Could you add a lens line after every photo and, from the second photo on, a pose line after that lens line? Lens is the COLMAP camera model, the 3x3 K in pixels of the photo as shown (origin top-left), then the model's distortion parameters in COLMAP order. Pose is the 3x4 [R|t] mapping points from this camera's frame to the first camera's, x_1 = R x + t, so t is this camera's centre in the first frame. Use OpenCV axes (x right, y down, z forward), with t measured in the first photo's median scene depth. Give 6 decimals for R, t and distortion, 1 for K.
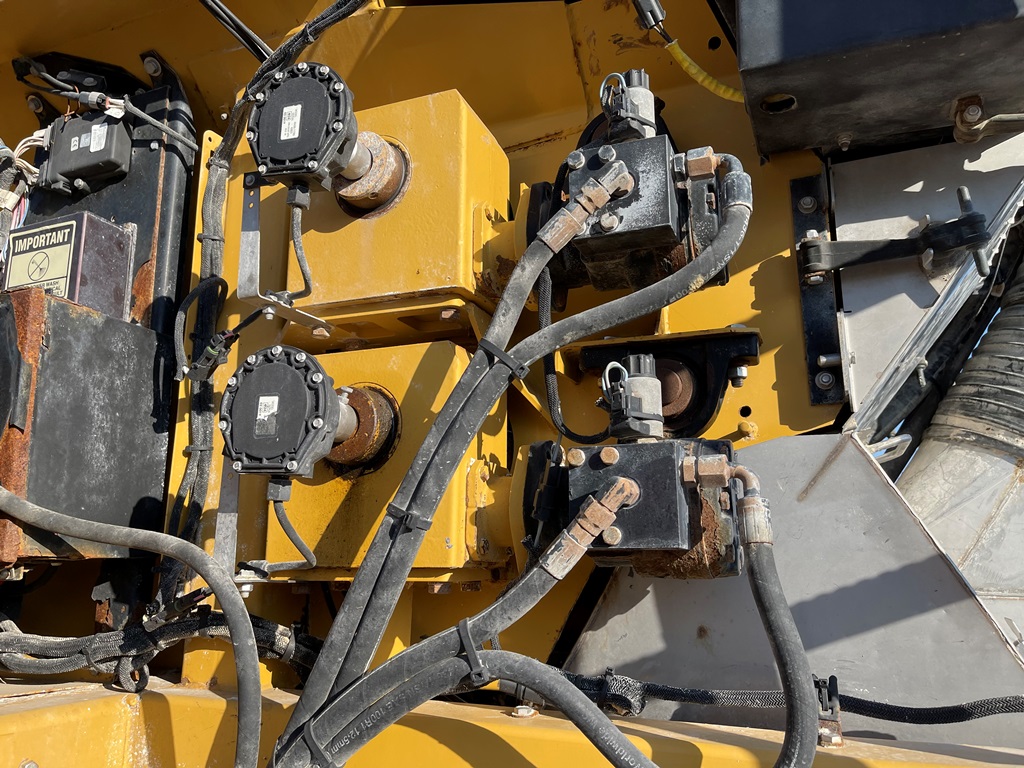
lens RADIAL K [[783.4, 0, 517.3], [0, 783.4, 377.7], [0, 0, 1]] dist [0.050468, -0.085386]
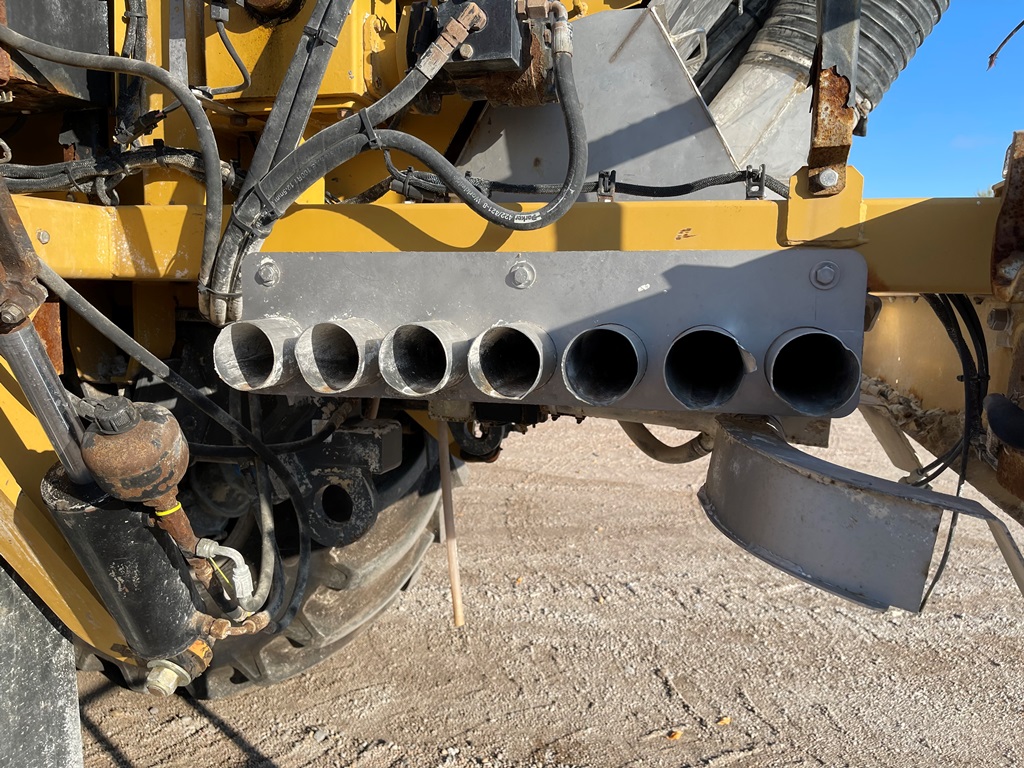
lens RADIAL K [[783.4, 0, 527.1], [0, 783.4, 381.7], [0, 0, 1]] dist [0.050468, -0.085386]
pose [[0.991406, -0.001374, 0.130813, 0.033133], [-0.043124, 0.940619, 0.336715, 0.224885], [-0.123508, -0.339462, 0.932476, -0.454844]]
